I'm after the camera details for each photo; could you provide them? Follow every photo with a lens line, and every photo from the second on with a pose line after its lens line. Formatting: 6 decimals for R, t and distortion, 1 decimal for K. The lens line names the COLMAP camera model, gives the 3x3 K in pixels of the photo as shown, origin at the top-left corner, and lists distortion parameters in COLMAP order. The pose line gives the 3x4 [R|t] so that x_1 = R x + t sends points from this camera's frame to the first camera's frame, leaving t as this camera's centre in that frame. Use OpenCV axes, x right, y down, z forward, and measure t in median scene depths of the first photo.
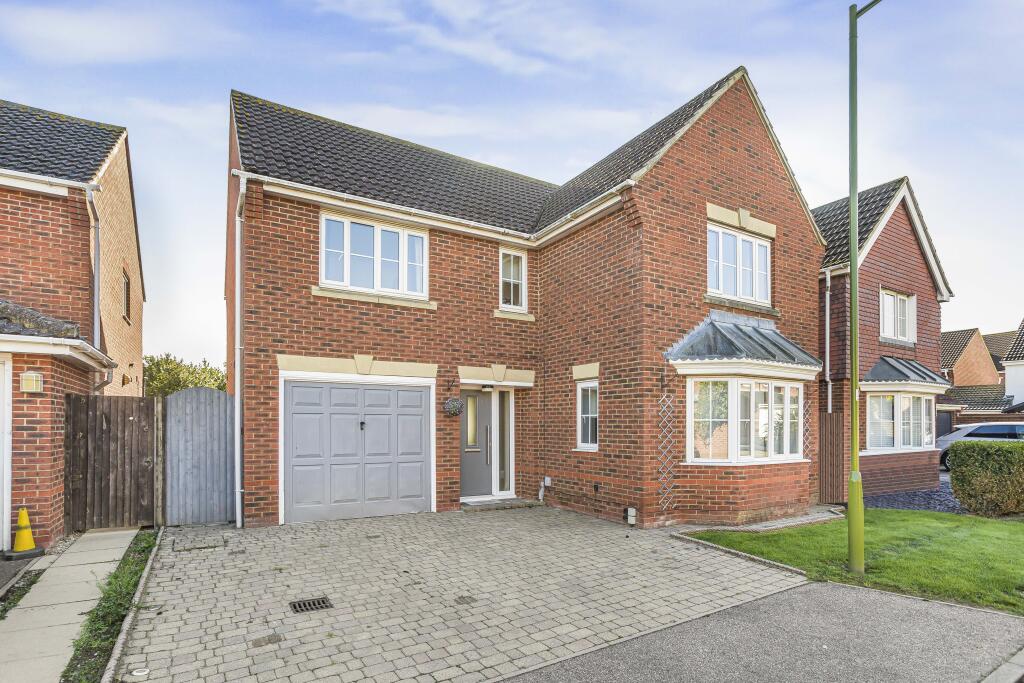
lens RADIAL K [[523.9, 0, 511.3], [0, 523.9, 370.7], [0, 0, 1]] dist [-0.025966, 0.025066]
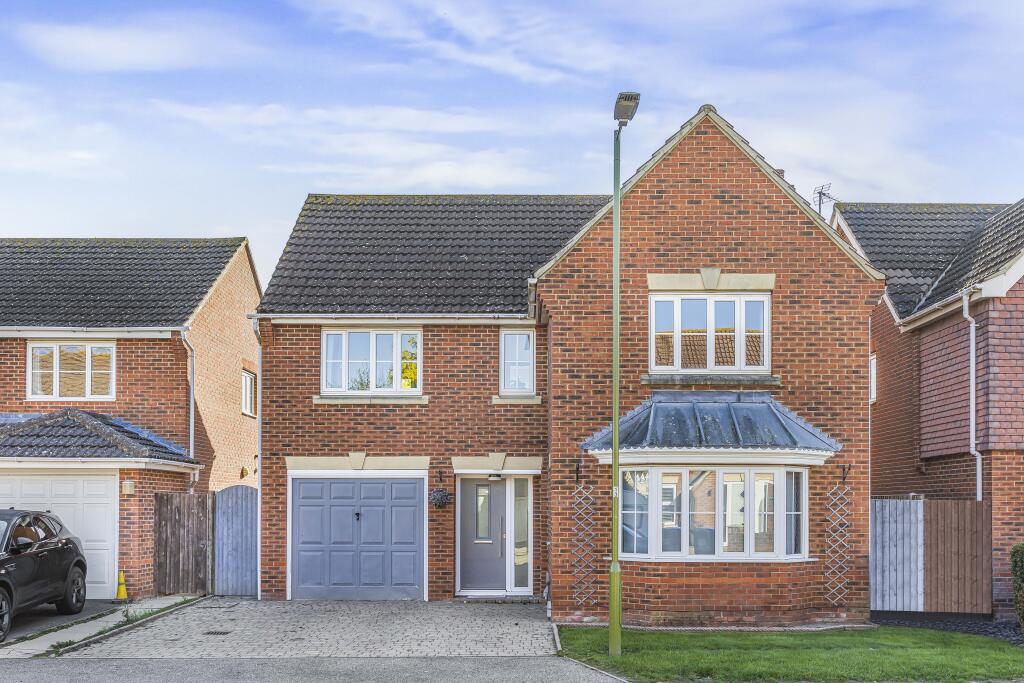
lens RADIAL K [[922.5, 0, 512.0], [0, 922.5, 341.5], [0, 0, 1]] dist [0.012605, -0.003693]
pose [[0.860938, -0.090102, -0.500666, 1.030819], [0.051702, 0.994591, -0.090085, -0.072324], [0.506075, 0.051672, 0.860940, -0.554443]]
